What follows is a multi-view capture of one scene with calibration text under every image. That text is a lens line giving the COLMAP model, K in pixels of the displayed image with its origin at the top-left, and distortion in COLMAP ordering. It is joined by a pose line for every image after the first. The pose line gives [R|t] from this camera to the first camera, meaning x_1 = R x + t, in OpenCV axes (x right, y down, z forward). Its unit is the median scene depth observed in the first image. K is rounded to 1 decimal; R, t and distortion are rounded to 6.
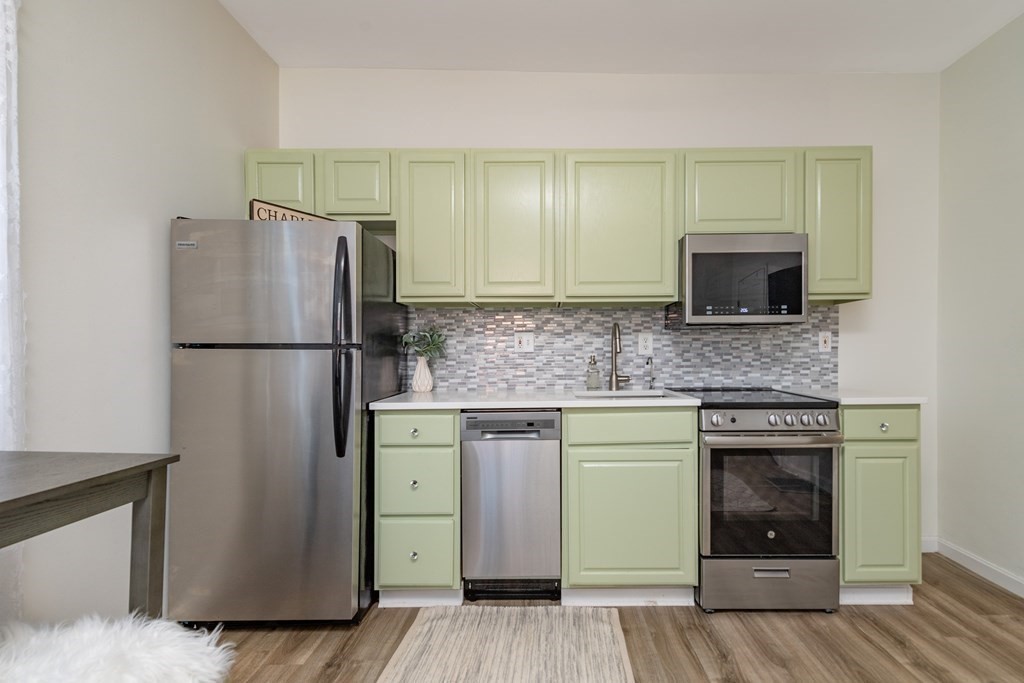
lens RADIAL K [[455.7, 0, 511.7], [0, 455.7, 354.4], [0, 0, 1]] dist [0.009394, -0.000035]
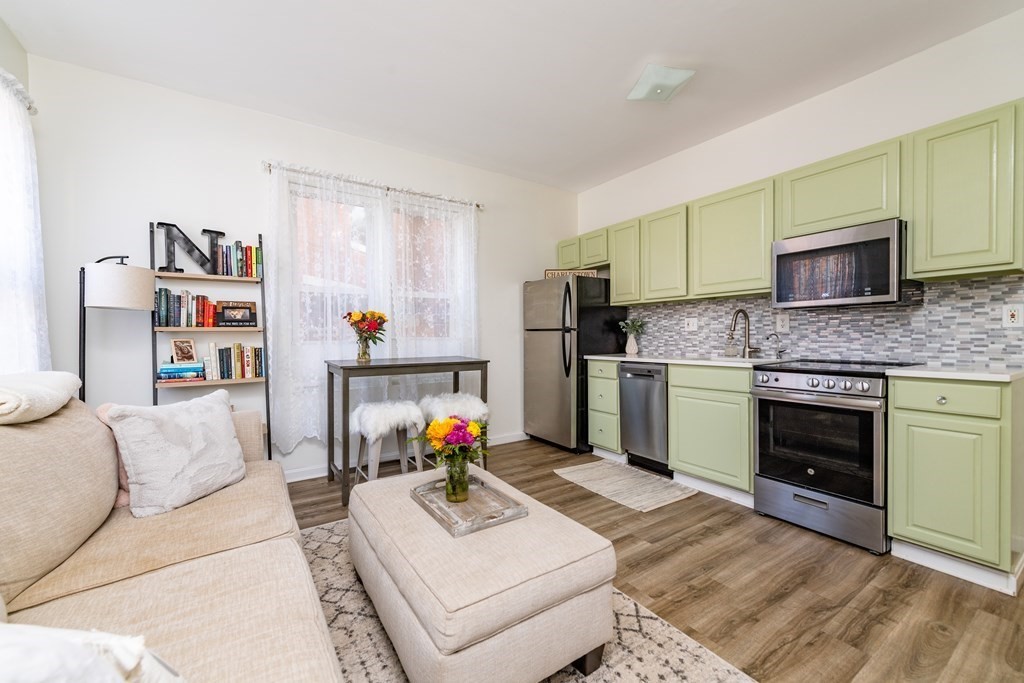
lens RADIAL K [[406.3, 0, 511.8], [0, 406.3, 338.9], [0, 0, 1]] dist [0.001625, 0.000069]
pose [[0.550273, 0.006910, -0.834956, 0.839225], [0.004084, 0.999932, 0.010967, 0.004512], [0.834975, -0.009445, 0.550208, -0.257780]]
